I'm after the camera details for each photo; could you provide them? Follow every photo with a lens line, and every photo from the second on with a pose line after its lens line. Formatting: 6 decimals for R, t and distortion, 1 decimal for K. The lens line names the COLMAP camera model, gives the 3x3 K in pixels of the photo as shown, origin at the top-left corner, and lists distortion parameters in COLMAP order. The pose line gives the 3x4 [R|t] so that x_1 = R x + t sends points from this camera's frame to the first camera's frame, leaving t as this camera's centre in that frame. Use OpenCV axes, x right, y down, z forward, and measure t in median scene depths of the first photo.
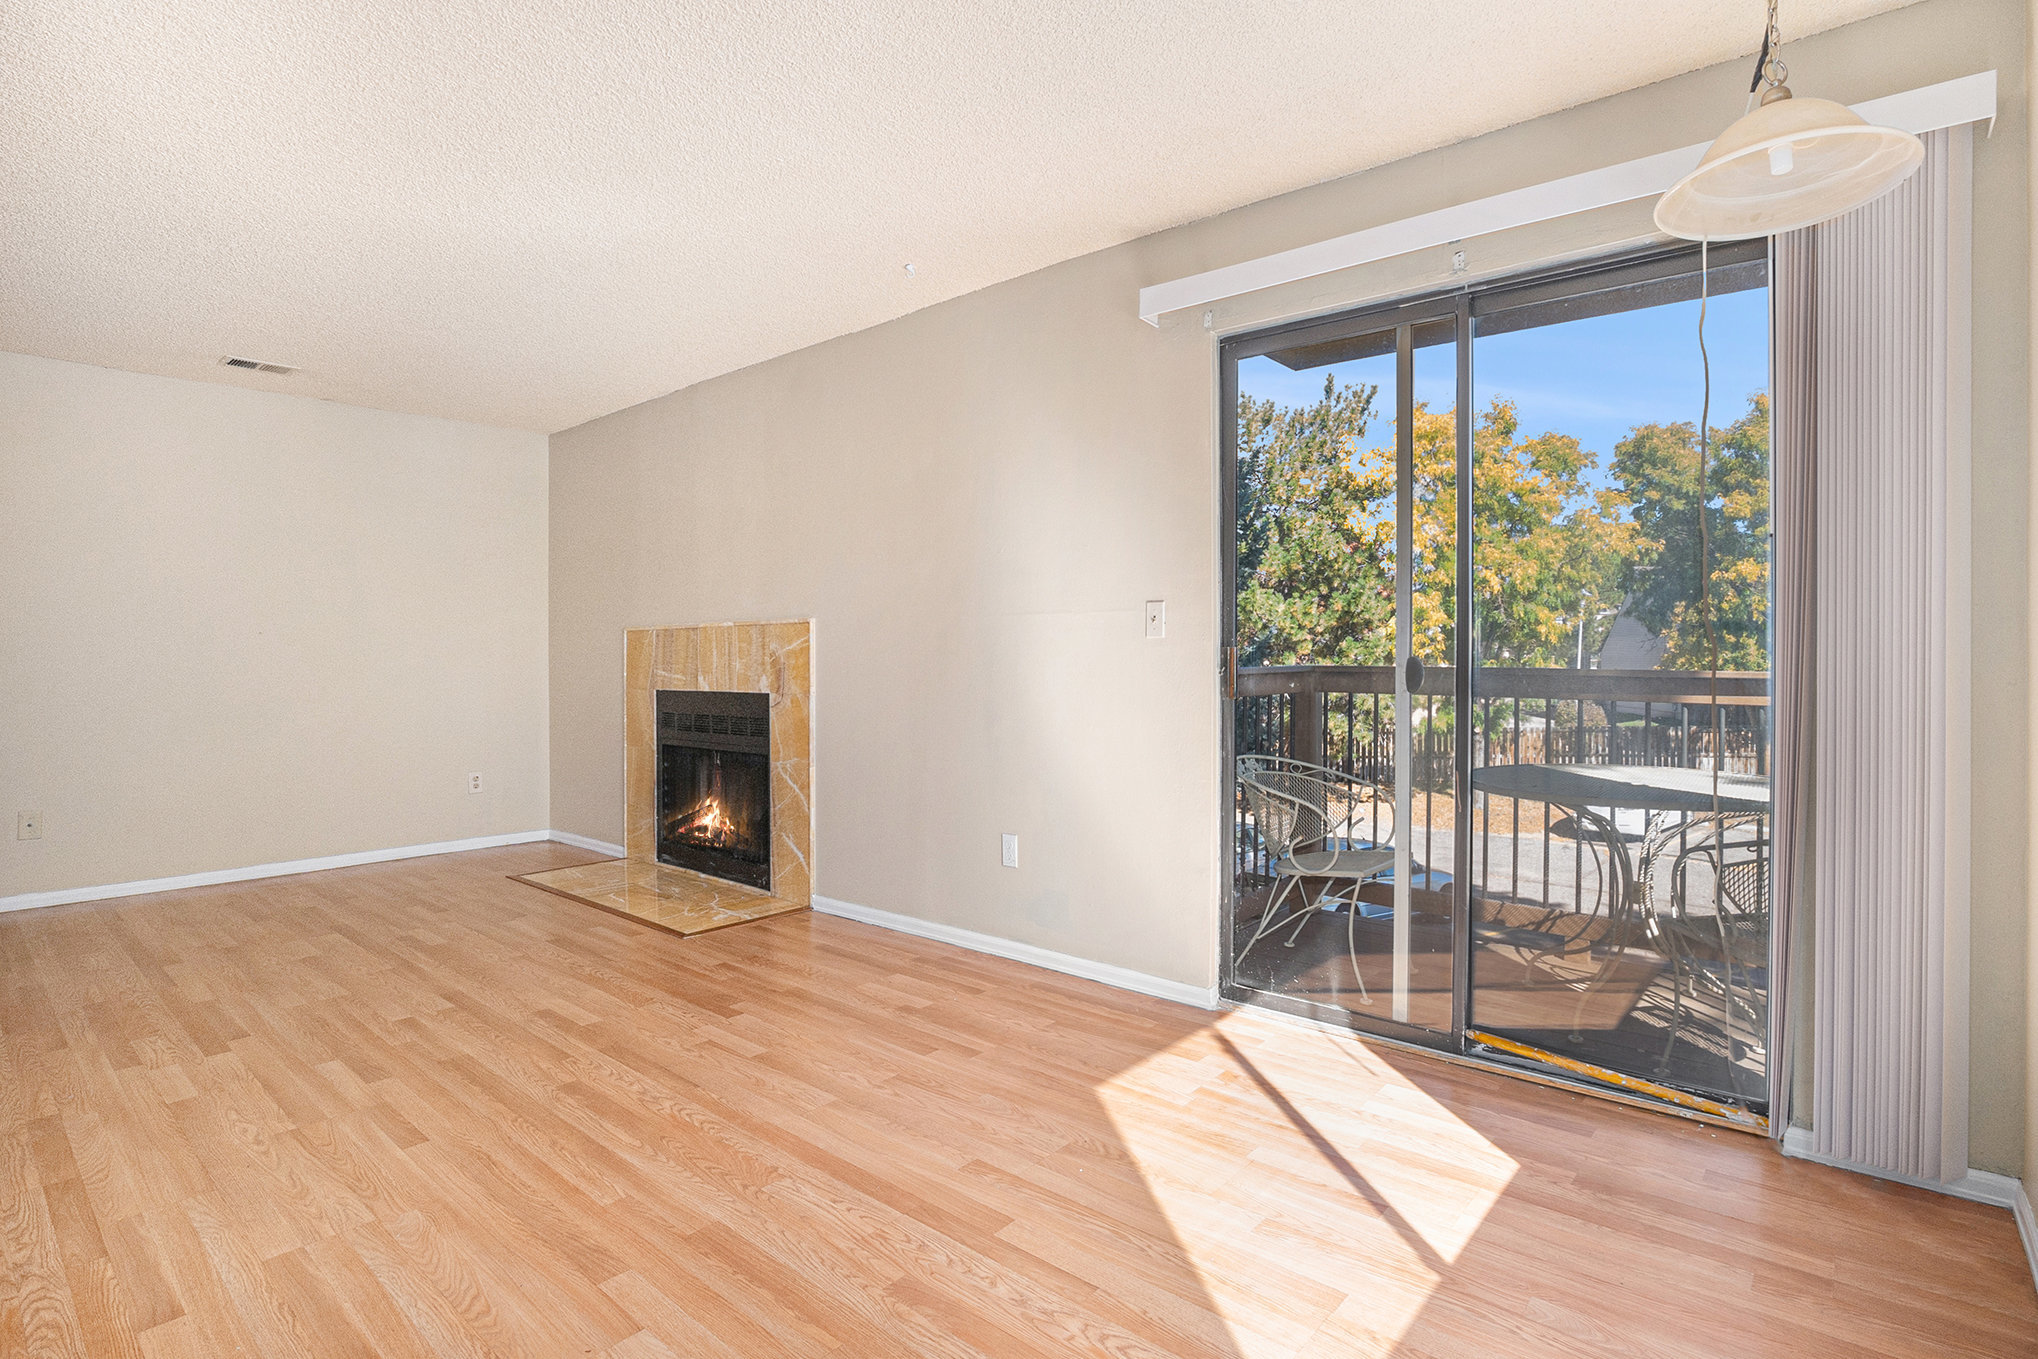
lens RADIAL K [[1037.1, 0, 1021.0], [0, 1037.1, 672.2], [0, 0, 1]] dist [-0.005835, -0.000979]
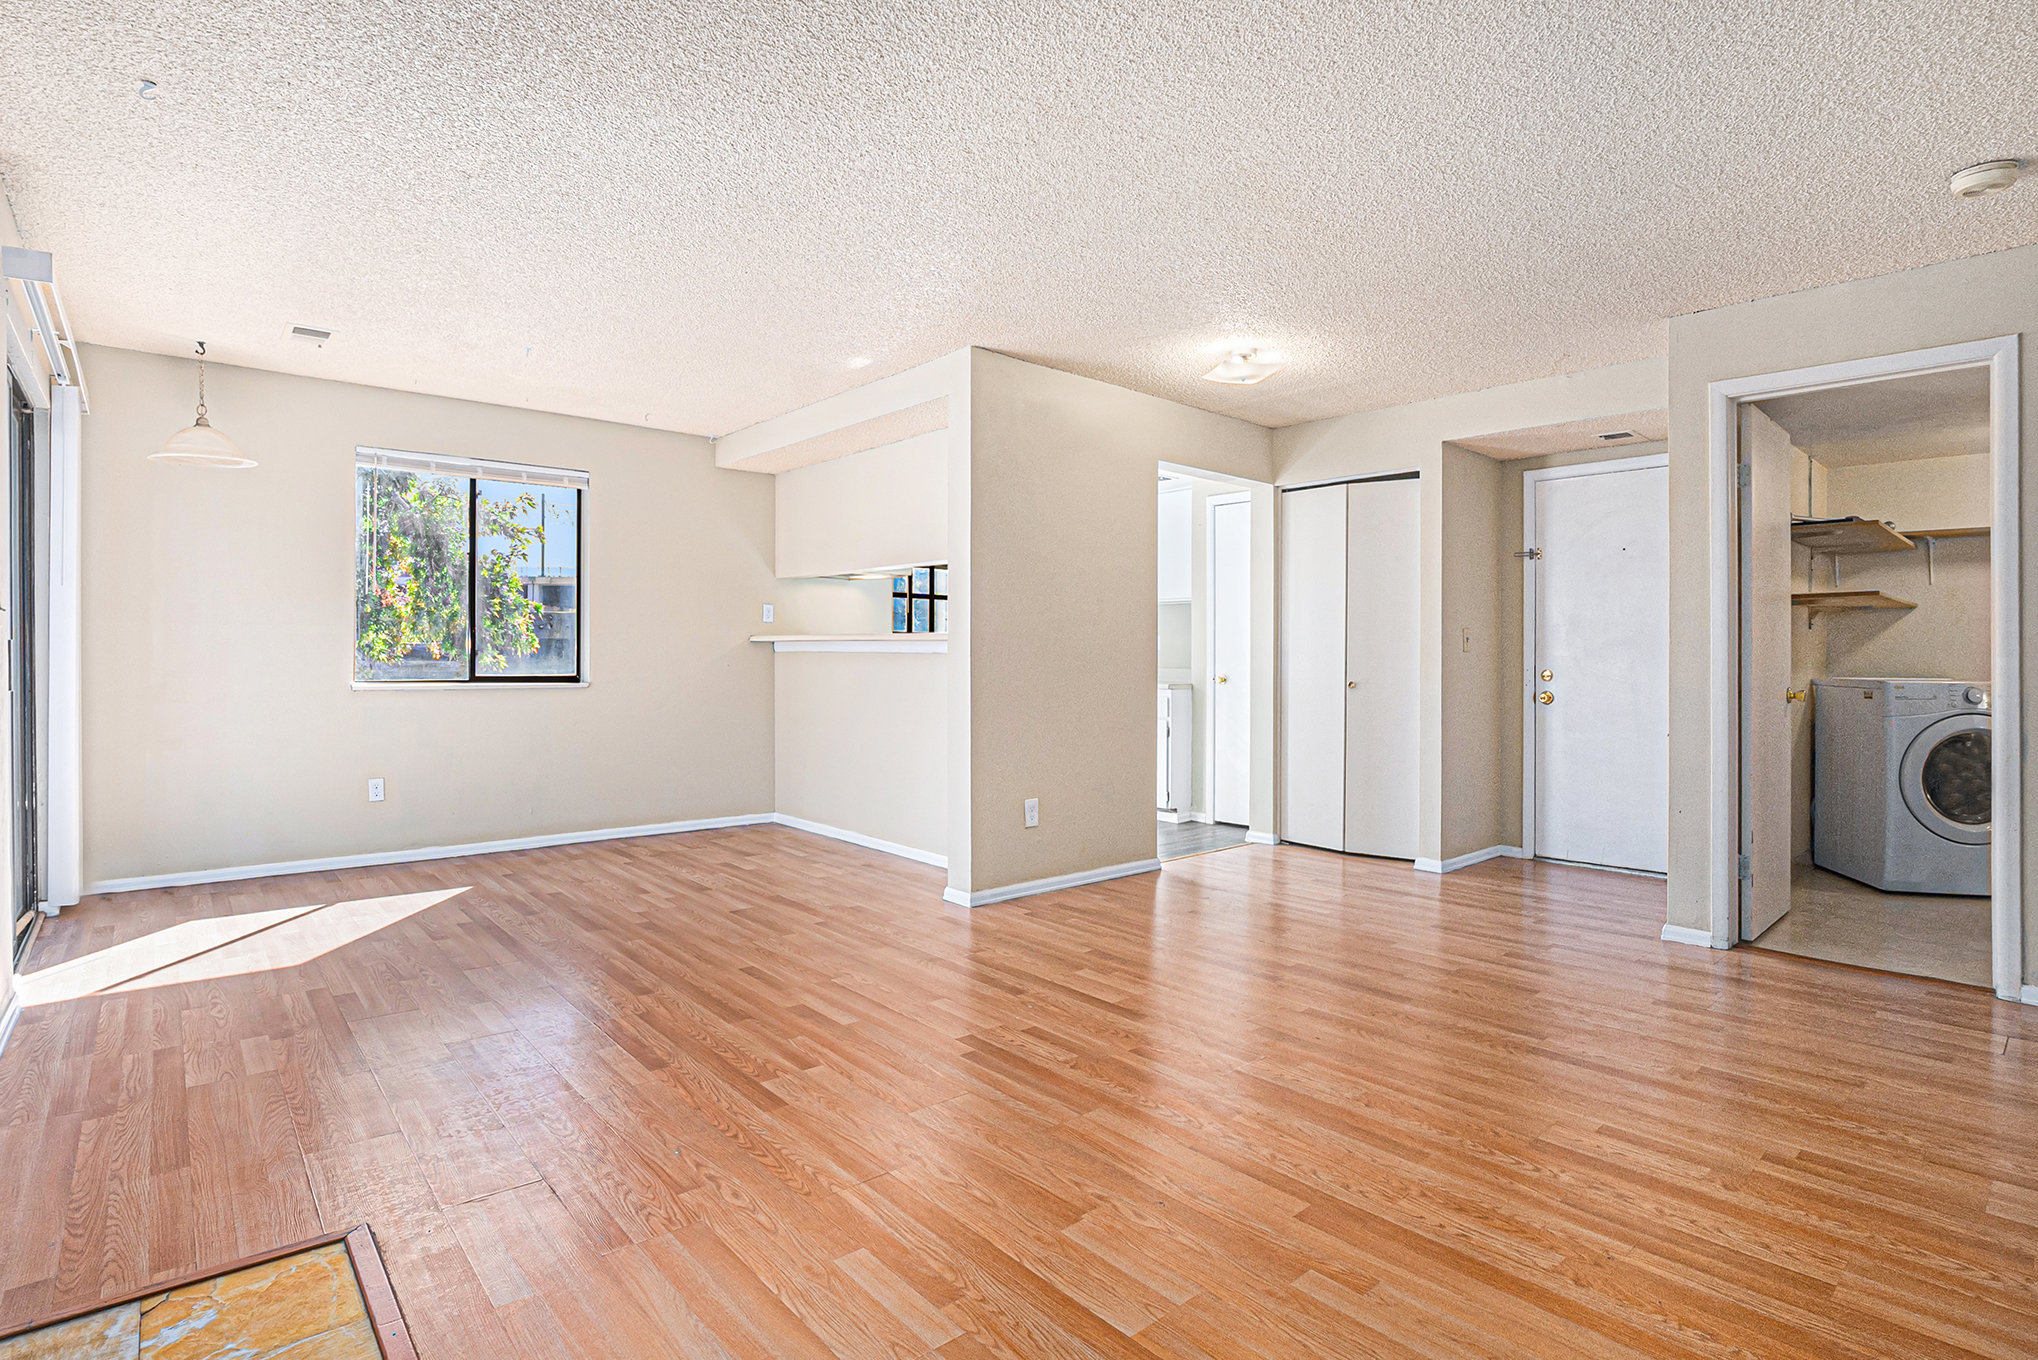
lens RADIAL K [[1037.1, 0, 1017.6], [0, 1037.1, 670.6], [0, 0, 1]] dist [-0.005835, -0.000979]
pose [[-0.990907, 0.004039, 0.134486, -1.034045], [0.006822, 0.999772, 0.020233, -0.012877], [-0.134373, 0.020967, -0.990709, 2.130819]]
